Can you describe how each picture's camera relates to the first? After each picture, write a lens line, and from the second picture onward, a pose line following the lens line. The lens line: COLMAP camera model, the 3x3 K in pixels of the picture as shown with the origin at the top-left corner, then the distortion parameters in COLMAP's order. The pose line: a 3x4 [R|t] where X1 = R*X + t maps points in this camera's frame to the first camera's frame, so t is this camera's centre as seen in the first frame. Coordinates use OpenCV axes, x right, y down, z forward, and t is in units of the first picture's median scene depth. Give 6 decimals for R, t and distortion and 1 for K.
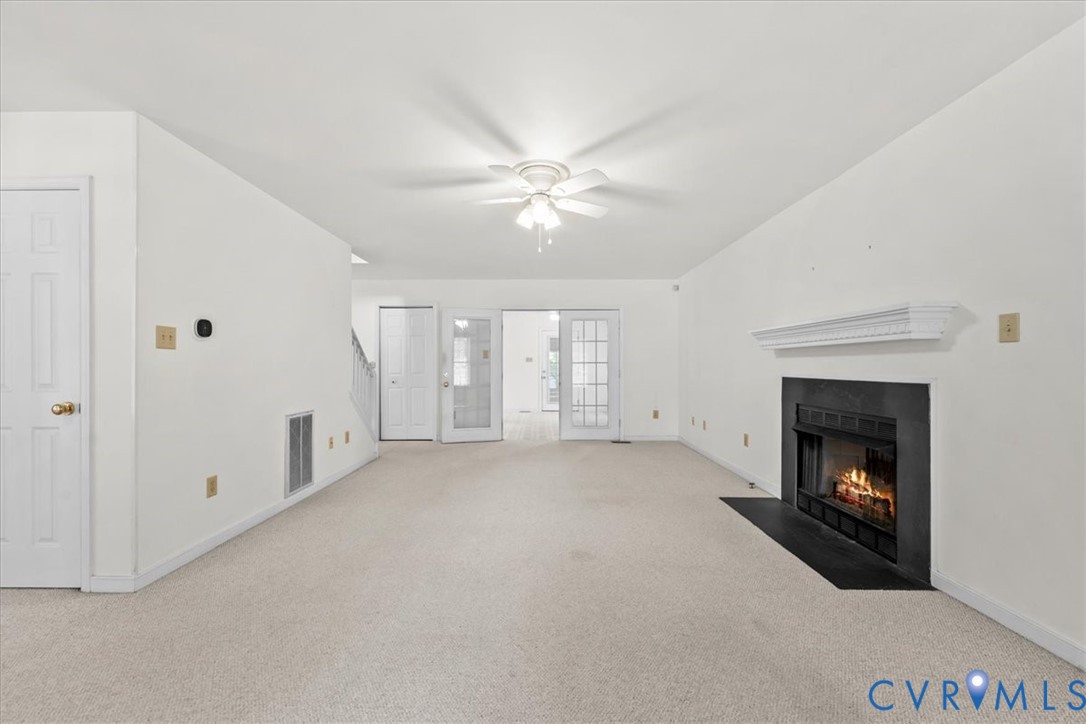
lens RADIAL K [[431.2, 0, 541.2], [0, 431.2, 361.2], [0, 0, 1]] dist [-0.002596, -0.000625]
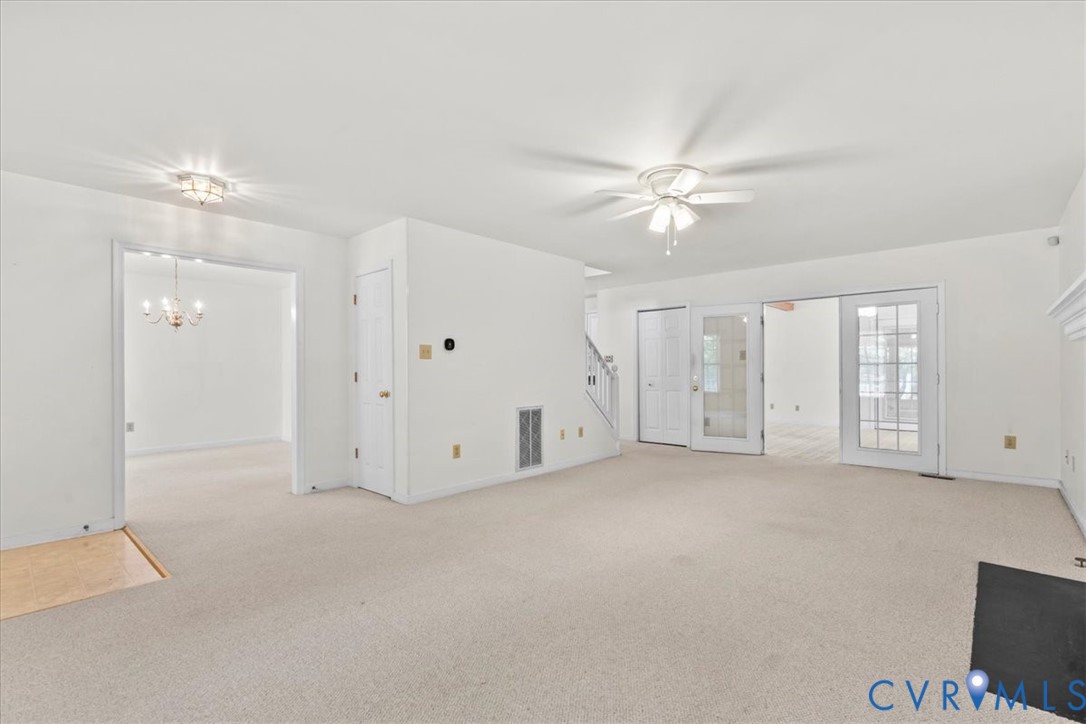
lens RADIAL K [[495.6, 0, 541.0], [0, 495.6, 367.3], [0, 0, 1]] dist [-0.001403, -0.000103]
pose [[0.736887, -0.005360, -0.675995, 0.367499], [0.011293, 0.999927, 0.004382, -0.000602], [0.675922, -0.010864, 0.736893, -0.031878]]
